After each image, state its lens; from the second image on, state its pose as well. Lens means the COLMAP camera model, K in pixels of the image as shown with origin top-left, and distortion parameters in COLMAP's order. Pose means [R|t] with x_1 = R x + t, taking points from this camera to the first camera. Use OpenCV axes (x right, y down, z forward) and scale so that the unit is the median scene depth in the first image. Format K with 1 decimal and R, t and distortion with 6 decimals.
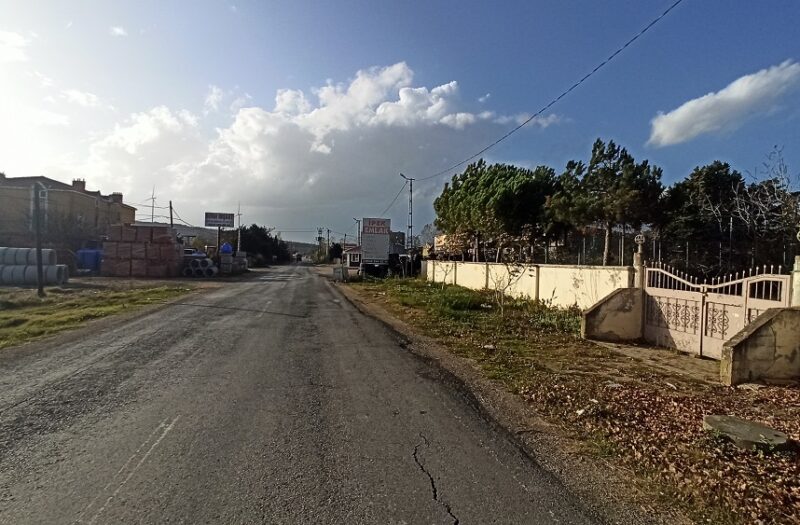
lens RADIAL K [[426.4, 0, 403.8], [0, 426.4, 259.1], [0, 0, 1]] dist [-0.057435, 0.037560]
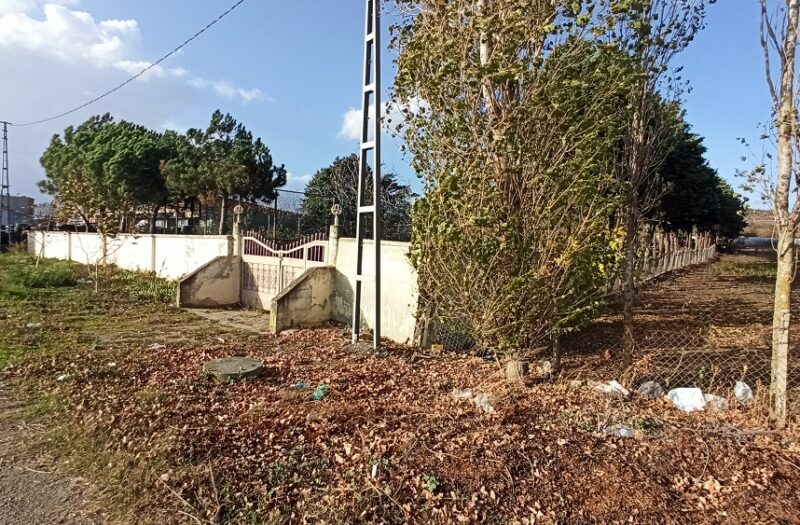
lens RADIAL K [[426.4, 0, 406.8], [0, 426.4, 259.1], [0, 0, 1]] dist [-0.057435, 0.037560]
pose [[0.755177, -0.017674, 0.655282, 0.191435], [-0.016775, 0.998788, 0.046271, 0.022054], [-0.655306, -0.045936, 0.753966, -0.089546]]
